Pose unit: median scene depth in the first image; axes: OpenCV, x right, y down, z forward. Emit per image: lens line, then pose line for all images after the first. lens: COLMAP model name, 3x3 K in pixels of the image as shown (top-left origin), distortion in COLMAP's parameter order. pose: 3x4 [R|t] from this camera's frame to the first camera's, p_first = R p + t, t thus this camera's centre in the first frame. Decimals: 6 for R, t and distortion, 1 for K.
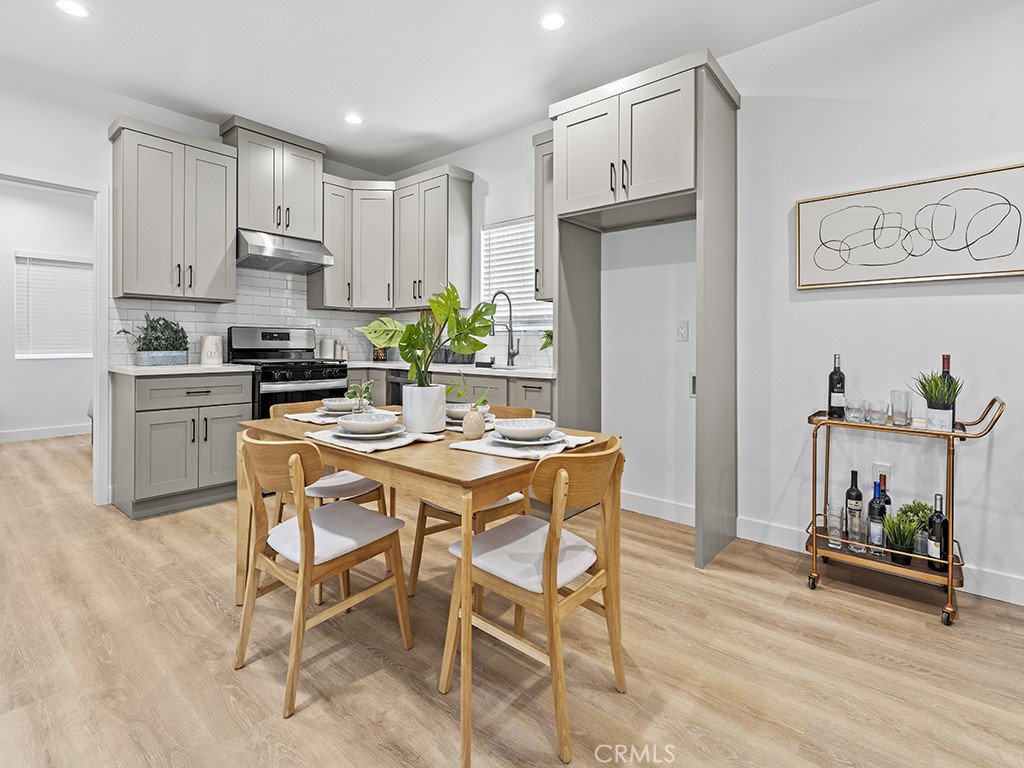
lens RADIAL K [[496.9, 0, 508.7], [0, 496.9, 346.3], [0, 0, 1]] dist [-0.001895, -0.000552]
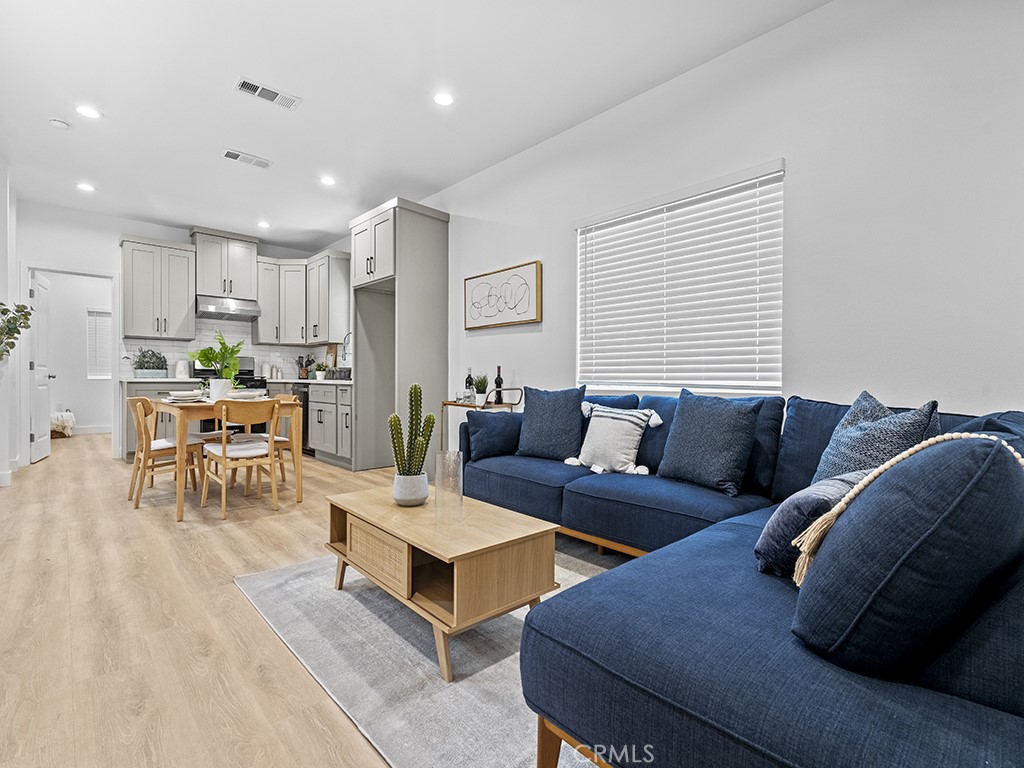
lens RADIAL K [[489.0, 0, 512.0], [0, 489.0, 384.0], [0, 0, 1]] dist [0.002303, 0.000342]
pose [[0.992781, 0.003563, -0.119891, 0.693240], [-0.003157, 0.999989, 0.003579, 0.046938], [0.119902, -0.003175, 0.992781, -0.482371]]
